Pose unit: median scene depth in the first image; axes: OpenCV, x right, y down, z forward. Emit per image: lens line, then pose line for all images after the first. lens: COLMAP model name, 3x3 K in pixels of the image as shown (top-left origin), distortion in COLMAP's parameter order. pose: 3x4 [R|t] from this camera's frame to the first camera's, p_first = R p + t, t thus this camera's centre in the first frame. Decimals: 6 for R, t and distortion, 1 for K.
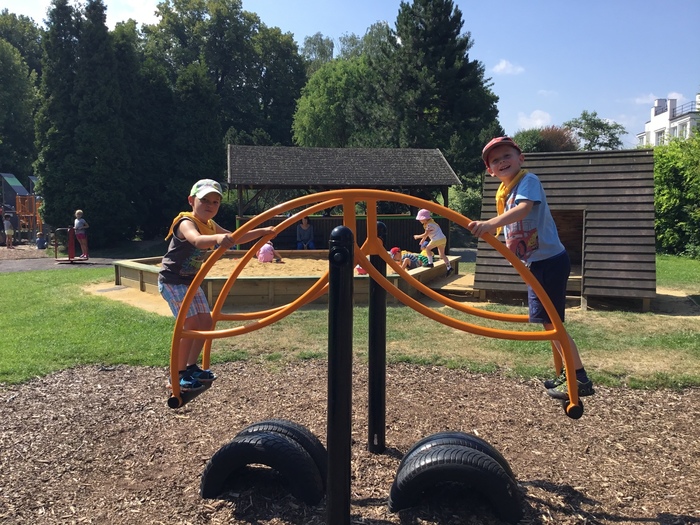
lens RADIAL K [[627.1, 0, 350.3], [0, 627.1, 258.0], [0, 0, 1]] dist [0.106909, -0.198548]
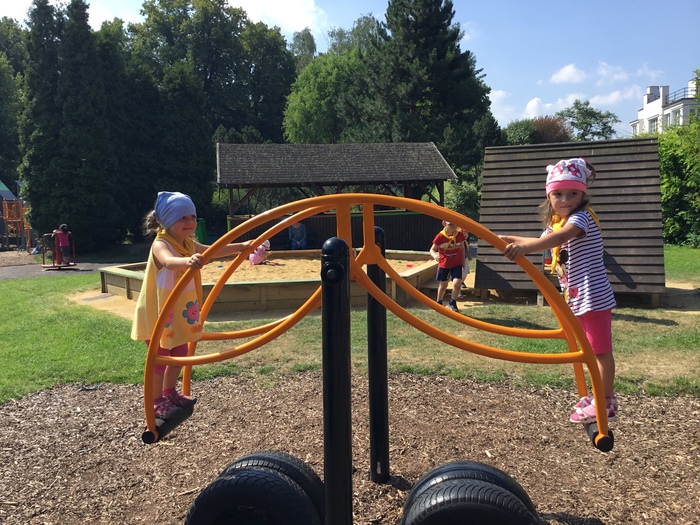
lens RADIAL K [[627.1, 0, 350.1], [0, 627.1, 260.2], [0, 0, 1]] dist [0.106909, -0.198548]
pose [[0.999621, -0.026540, 0.007298, 0.000112], [0.026460, 0.999591, 0.010868, -0.004670], [-0.007583, -0.010671, 0.999914, 0.022751]]
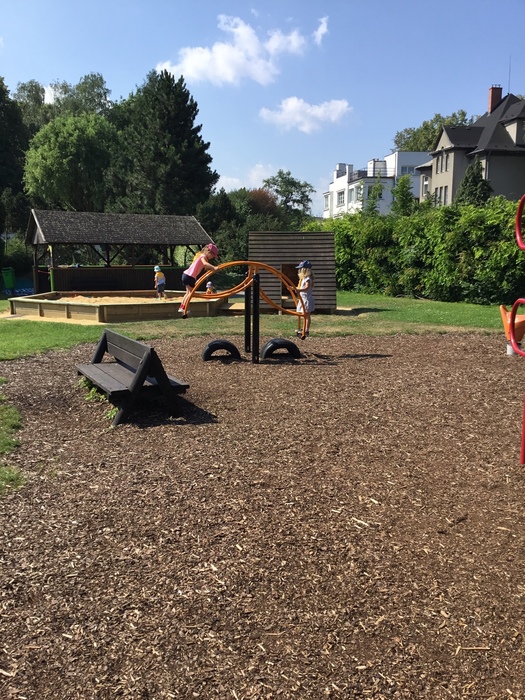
lens RADIAL K [[627.1, 0, 262.0], [0, 627.1, 366.7], [0, 0, 1]] dist [0.106909, -0.198548]
pose [[0.946820, -0.054947, 0.317037, -0.188362], [0.024244, 0.994693, 0.099988, 0.019901], [-0.320849, -0.086984, 0.943128, -0.402184]]
